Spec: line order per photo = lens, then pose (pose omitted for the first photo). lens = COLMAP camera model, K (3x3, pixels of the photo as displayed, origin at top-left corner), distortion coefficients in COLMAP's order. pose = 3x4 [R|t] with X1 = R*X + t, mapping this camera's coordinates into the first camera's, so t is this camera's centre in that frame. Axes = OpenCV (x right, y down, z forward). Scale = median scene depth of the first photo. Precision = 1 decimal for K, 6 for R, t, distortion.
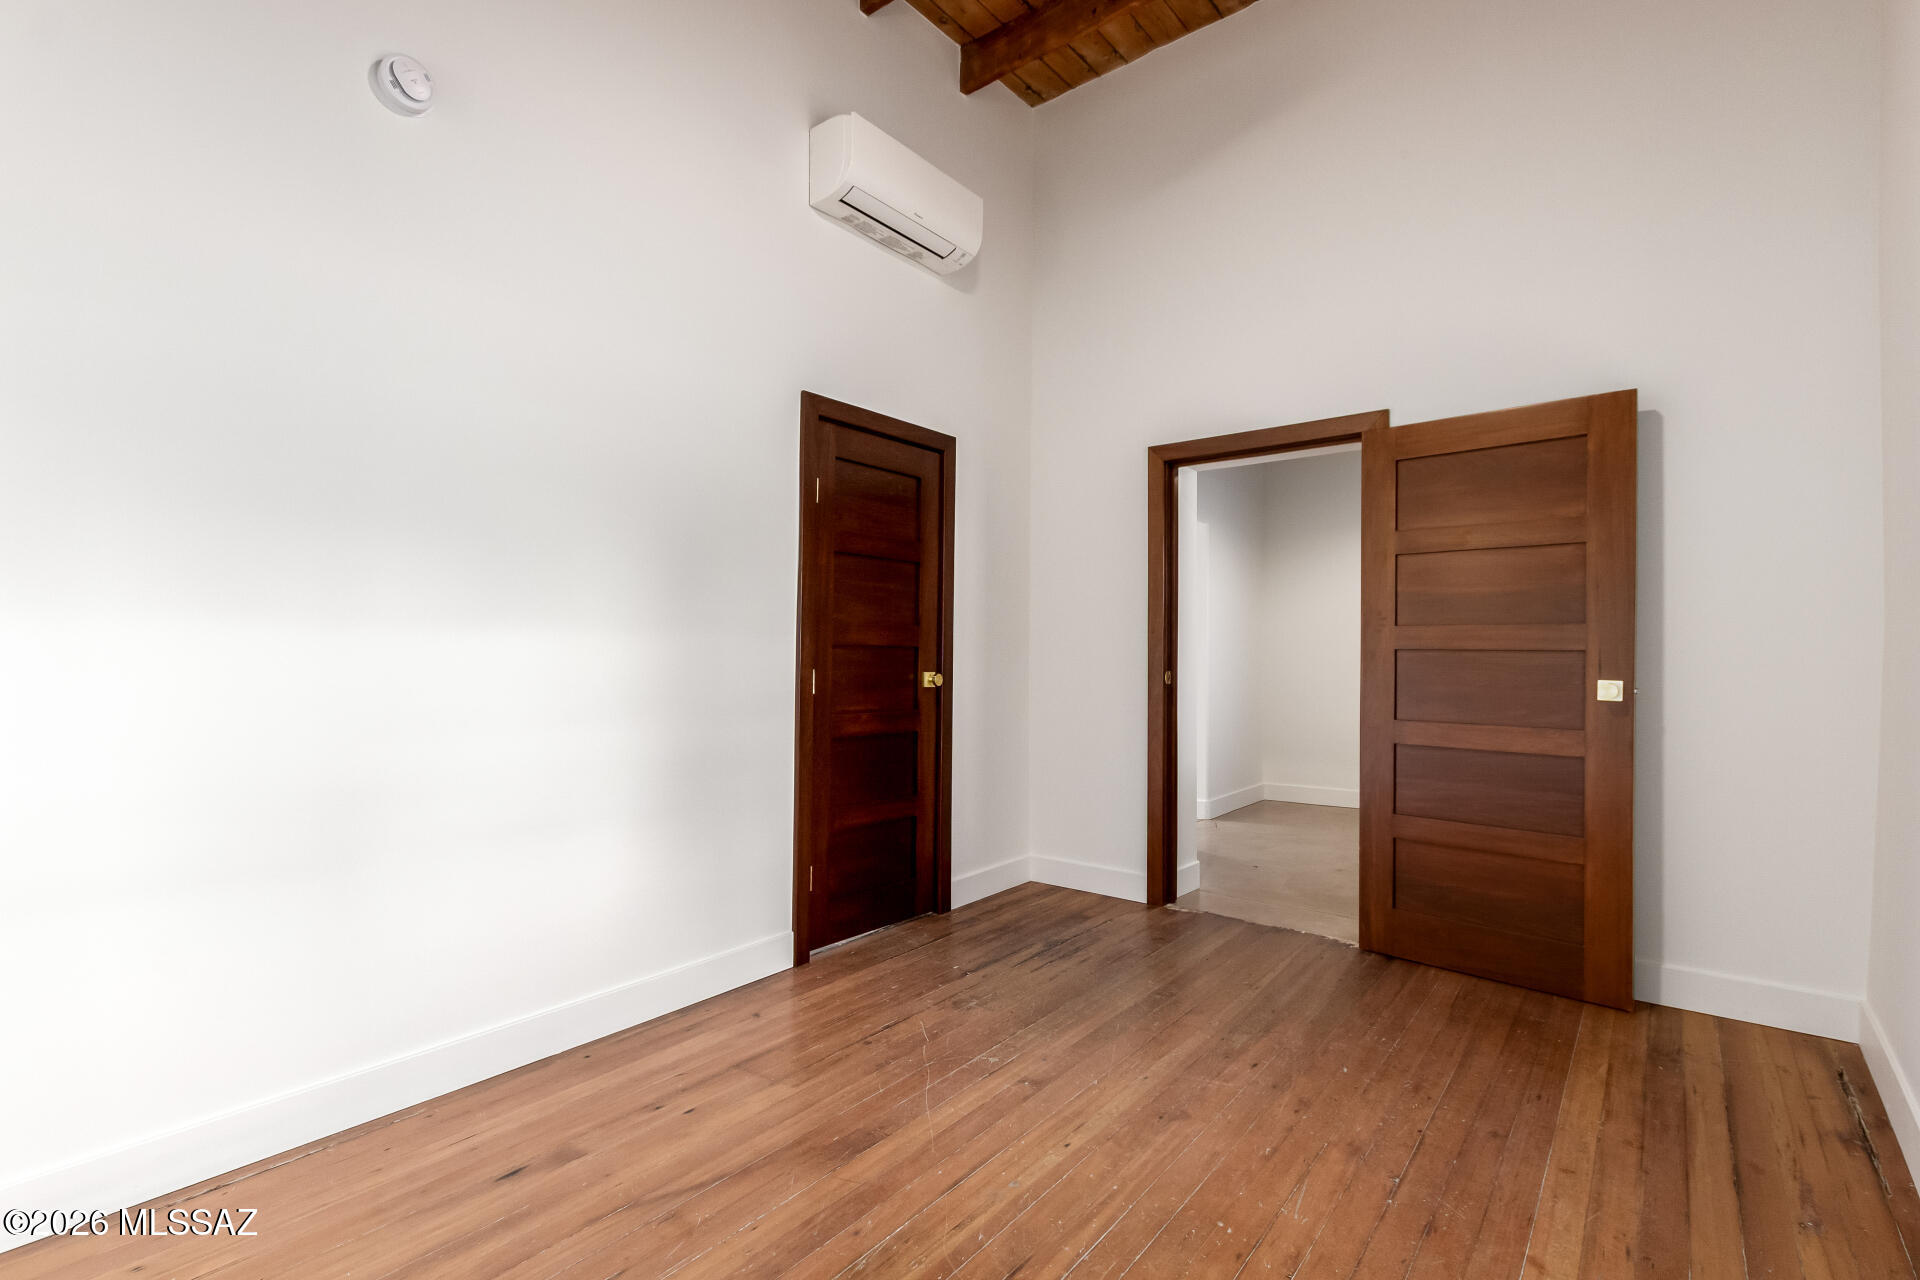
lens RADIAL K [[879.4, 0, 960.0], [0, 879.4, 648.5], [0, 0, 1]] dist [0.004324, -0.001977]
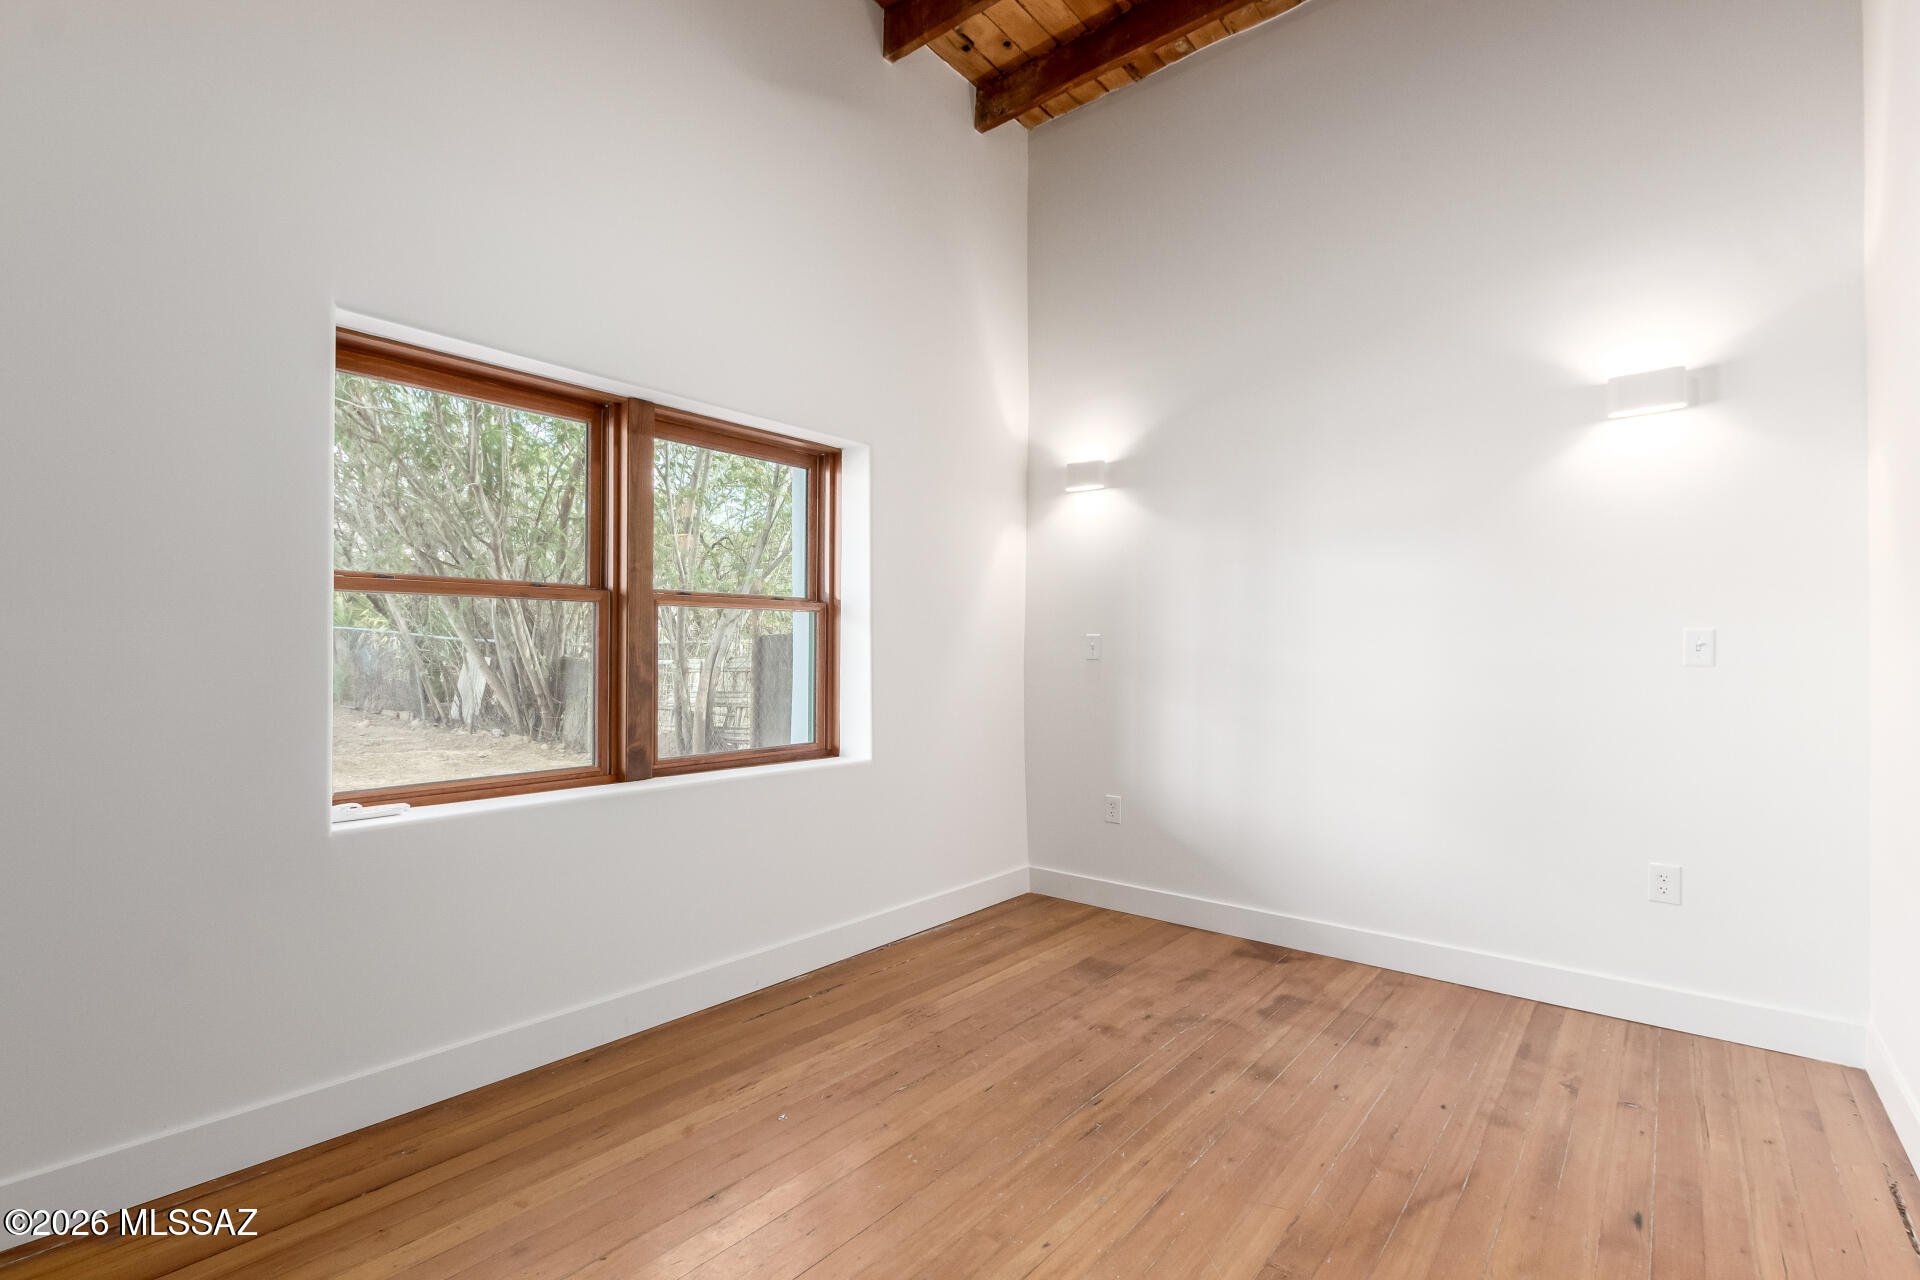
lens RADIAL K [[879.4, 0, 959.5], [0, 879.4, 636.6], [0, 0, 1]] dist [0.004324, -0.001977]
pose [[-0.999936, -0.009273, 0.006551, 0.228497], [-0.009419, 0.999701, -0.022563, -0.000547], [-0.006339, -0.022623, -0.999724, 2.078068]]
